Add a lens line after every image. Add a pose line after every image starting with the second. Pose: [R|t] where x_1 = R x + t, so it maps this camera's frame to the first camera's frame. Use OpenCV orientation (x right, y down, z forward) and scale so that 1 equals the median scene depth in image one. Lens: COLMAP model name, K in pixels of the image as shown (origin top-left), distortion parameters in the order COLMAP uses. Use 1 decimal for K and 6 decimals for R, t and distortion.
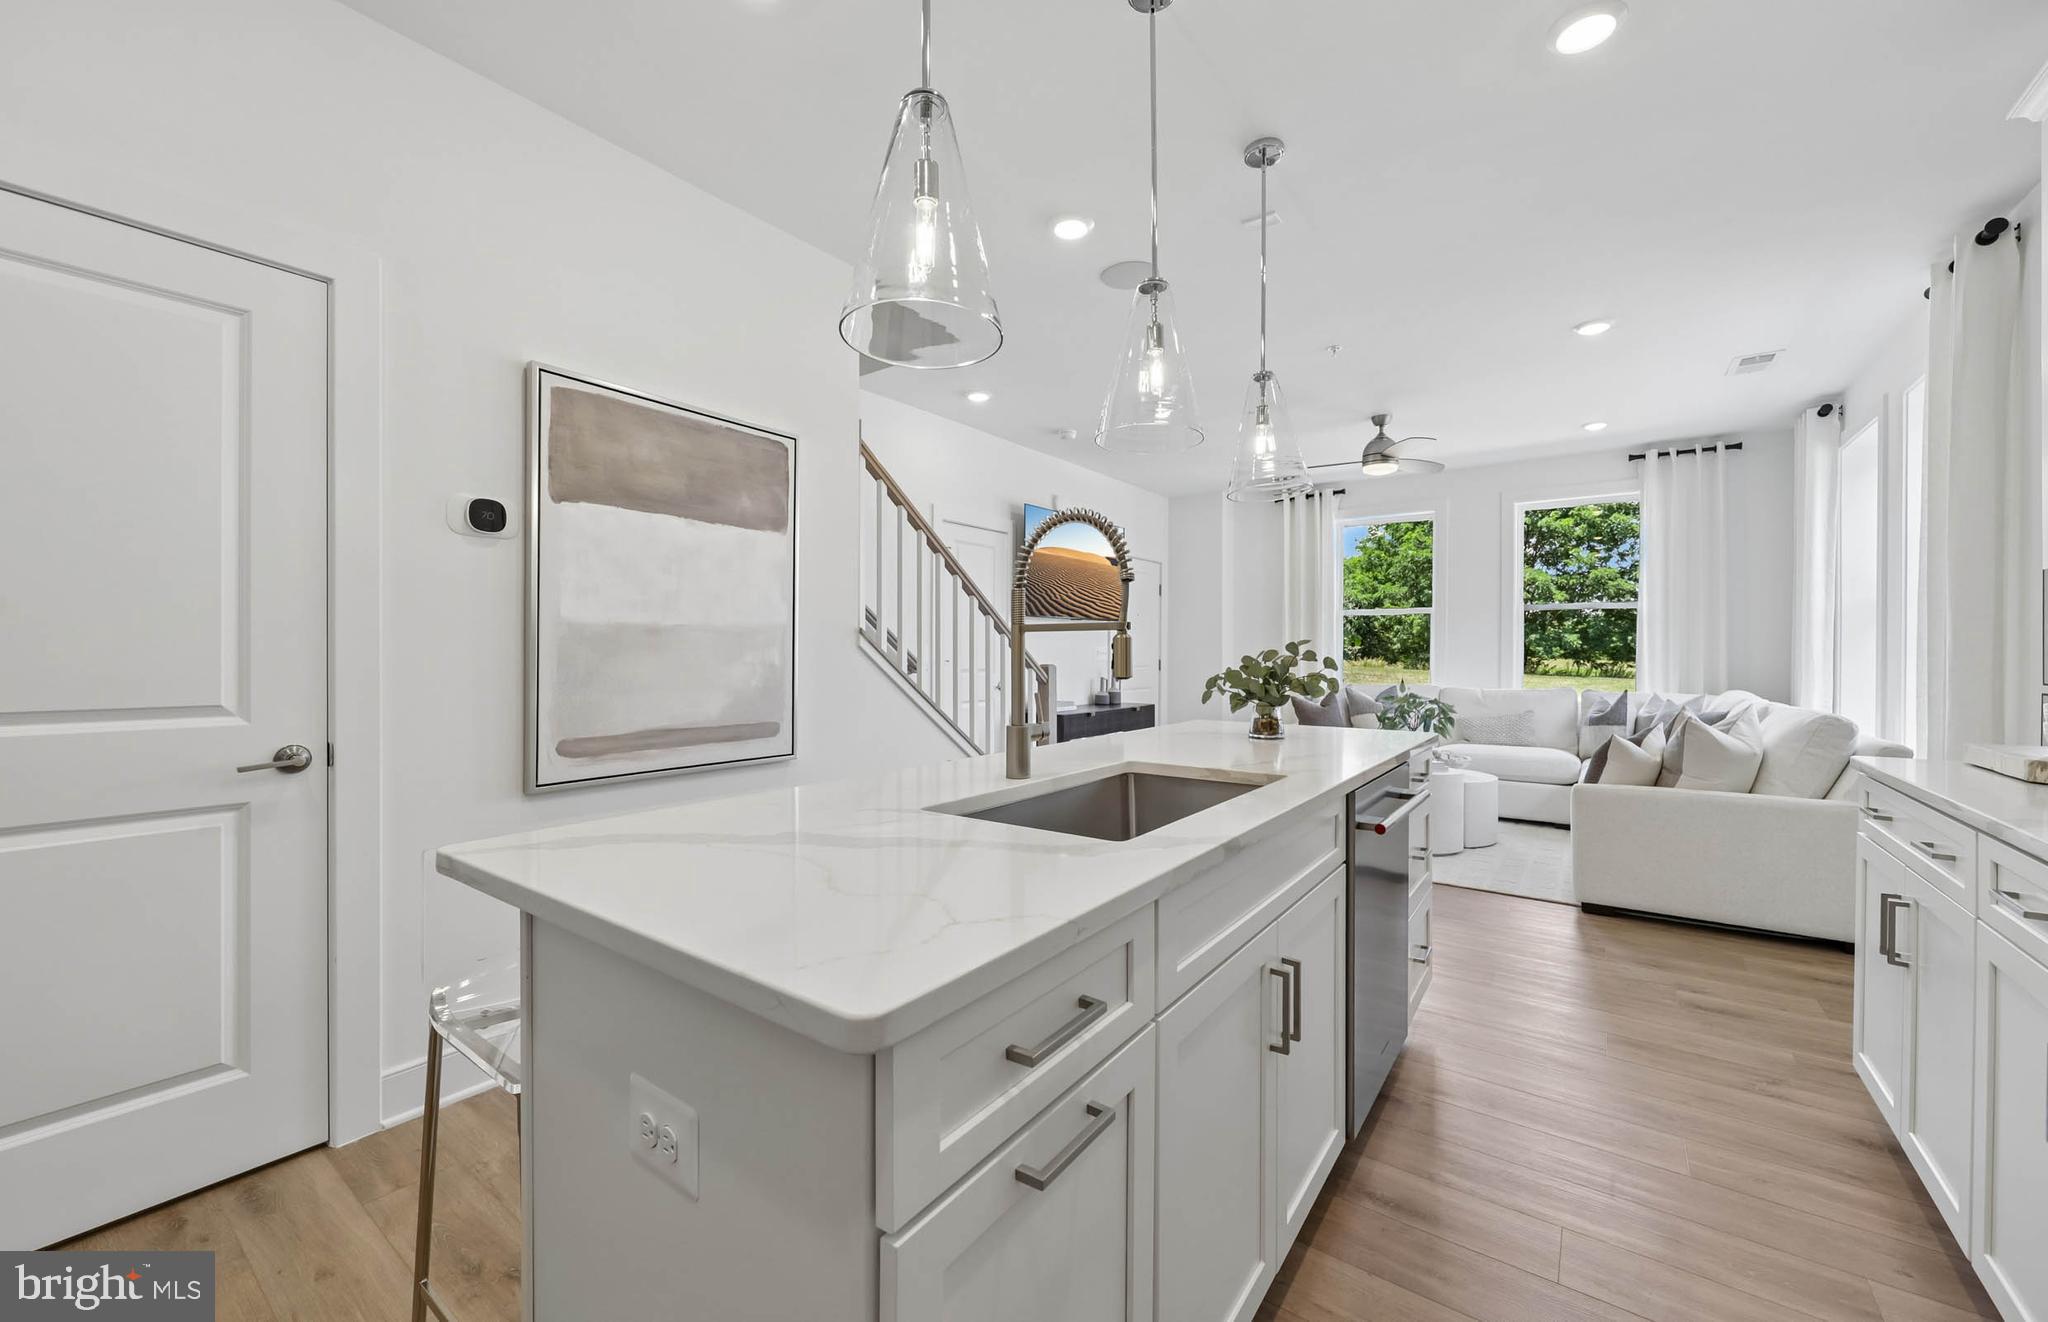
lens RADIAL K [[791.1, 0, 1024.0], [0, 791.1, 661.0], [0, 0, 1]] dist [-0.002000, -0.000773]
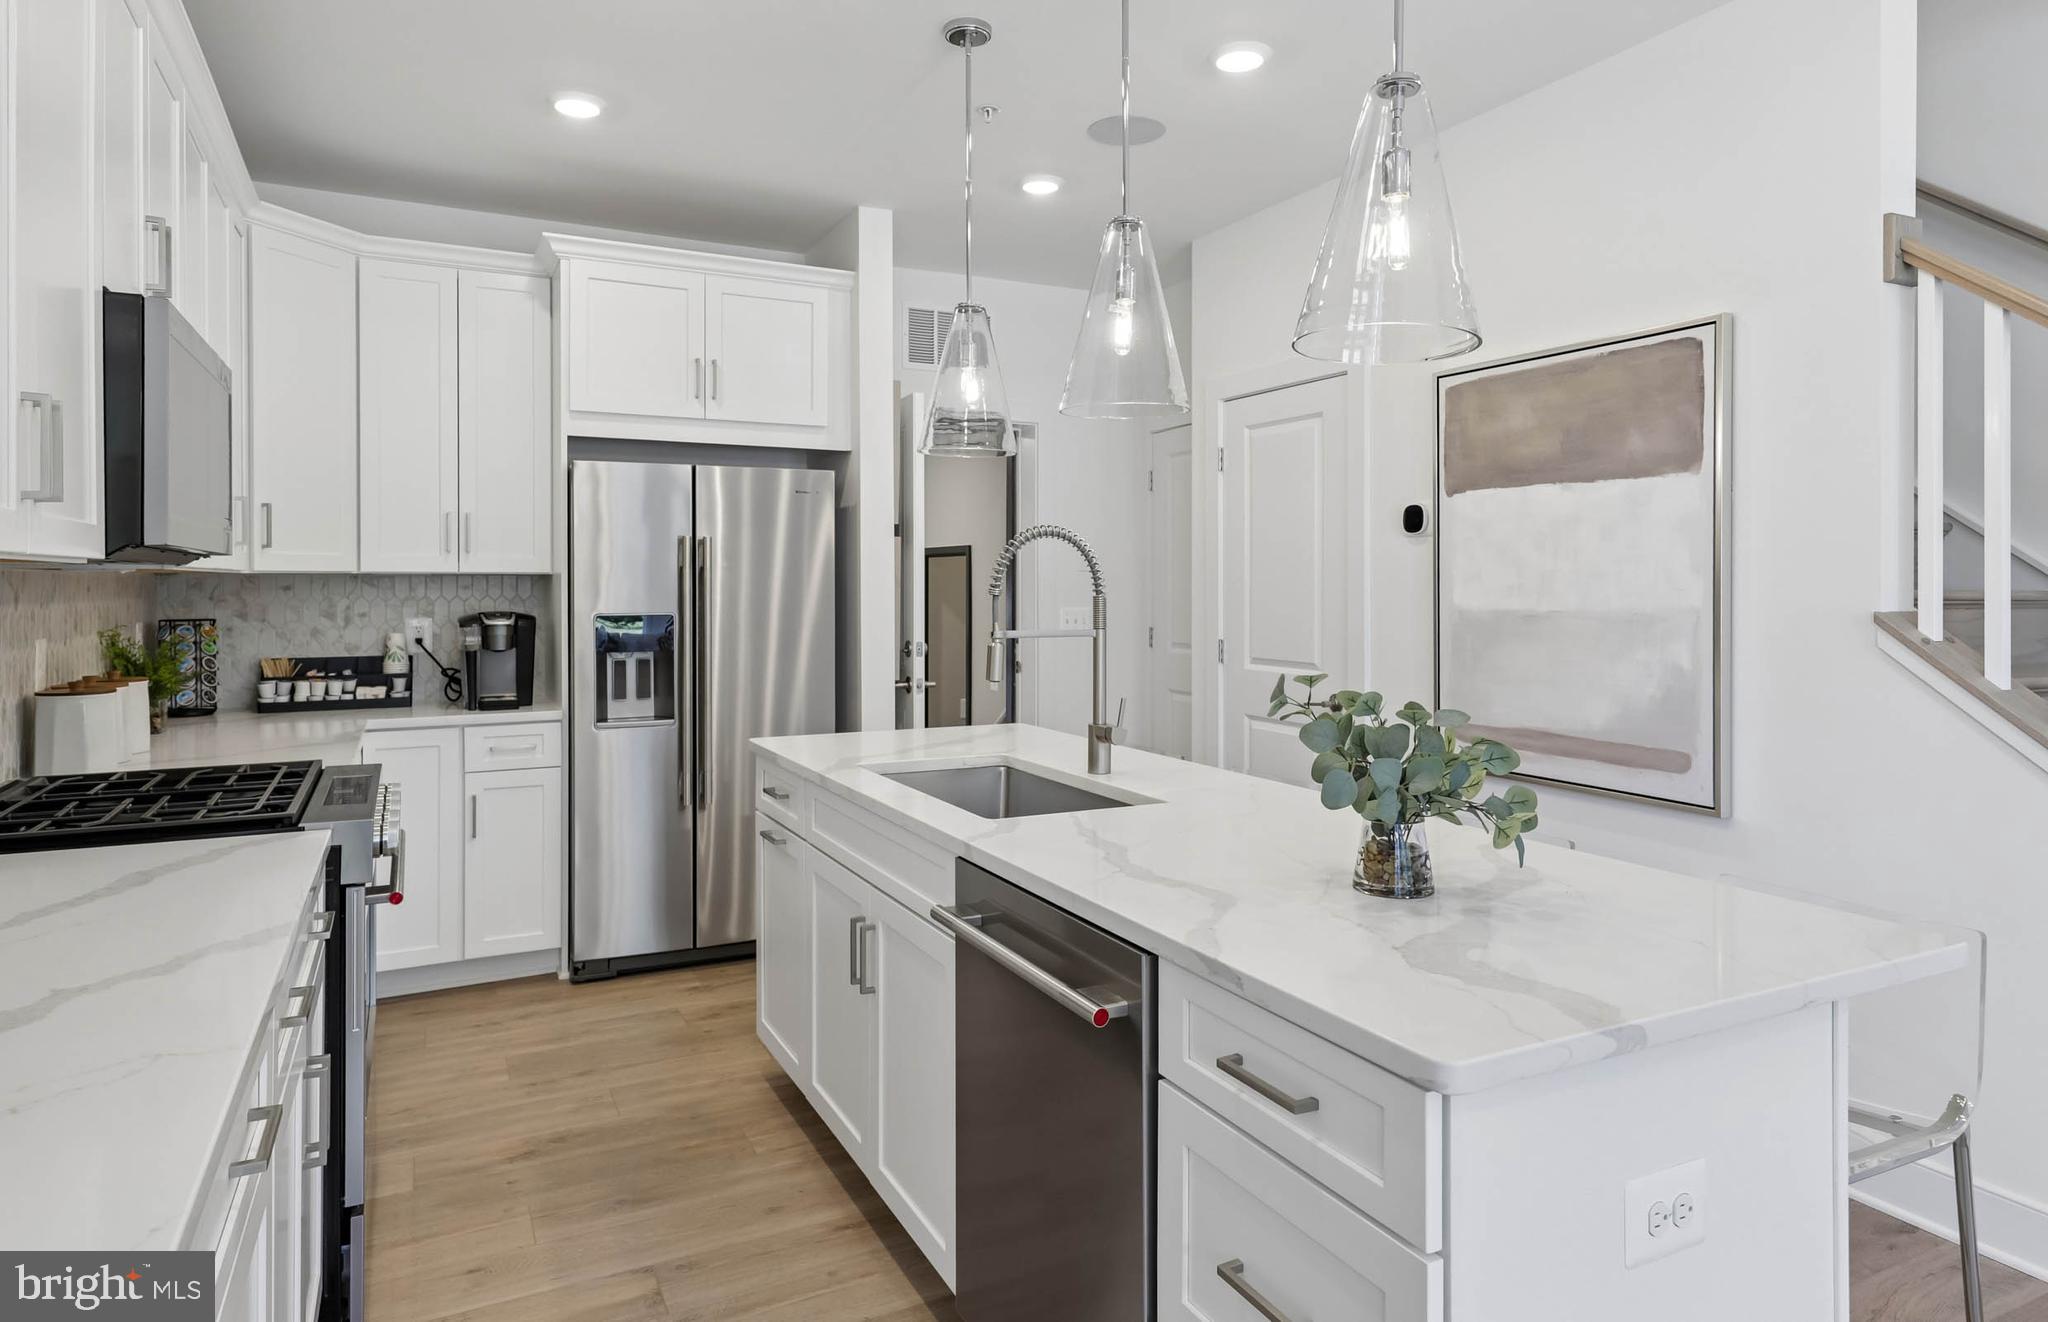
lens RADIAL K [[1214.4, 0, 1022.7], [0, 1214.4, 615.9], [0, 0, 1]] dist [0.031617, -0.000745]
pose [[-0.461395, 0.028528, -0.886736, 0.752719], [-0.003469, 0.999417, 0.033958, -0.063093], [0.887188, 0.018744, -0.461027, 0.836140]]
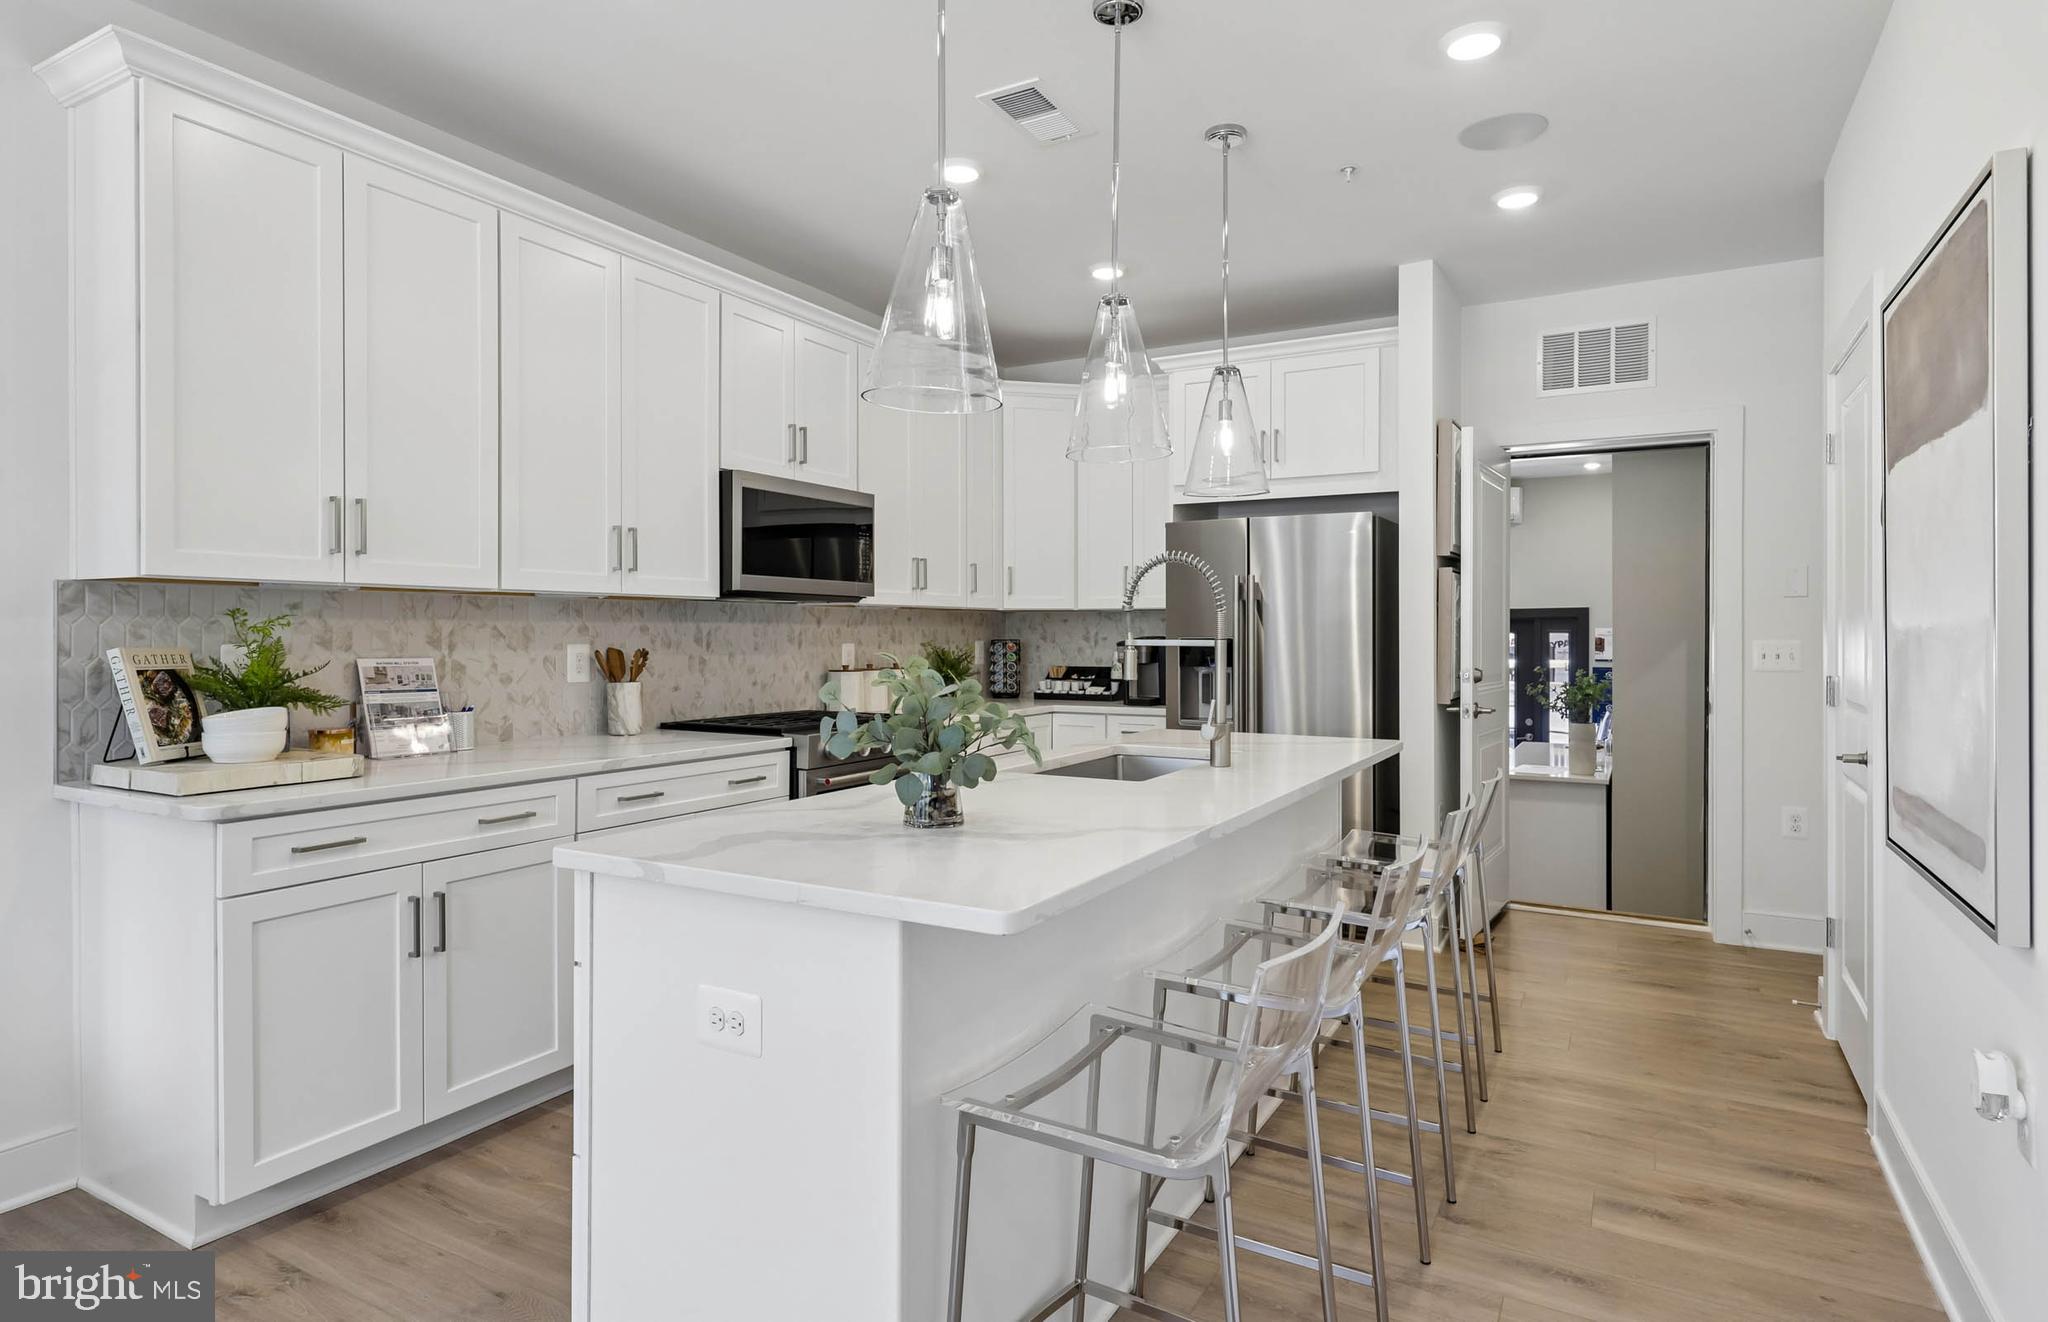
lens RADIAL K [[1121.7, 0, 1024.0], [0, 1121.7, 661.0], [0, 0, 1]] dist [0.023048, -0.000765]
pose [[-0.992501, 0.006614, -0.122059, 0.245330], [0.002738, 0.999487, 0.031896, -0.037764], [0.122207, 0.031323, -0.992010, 1.353740]]
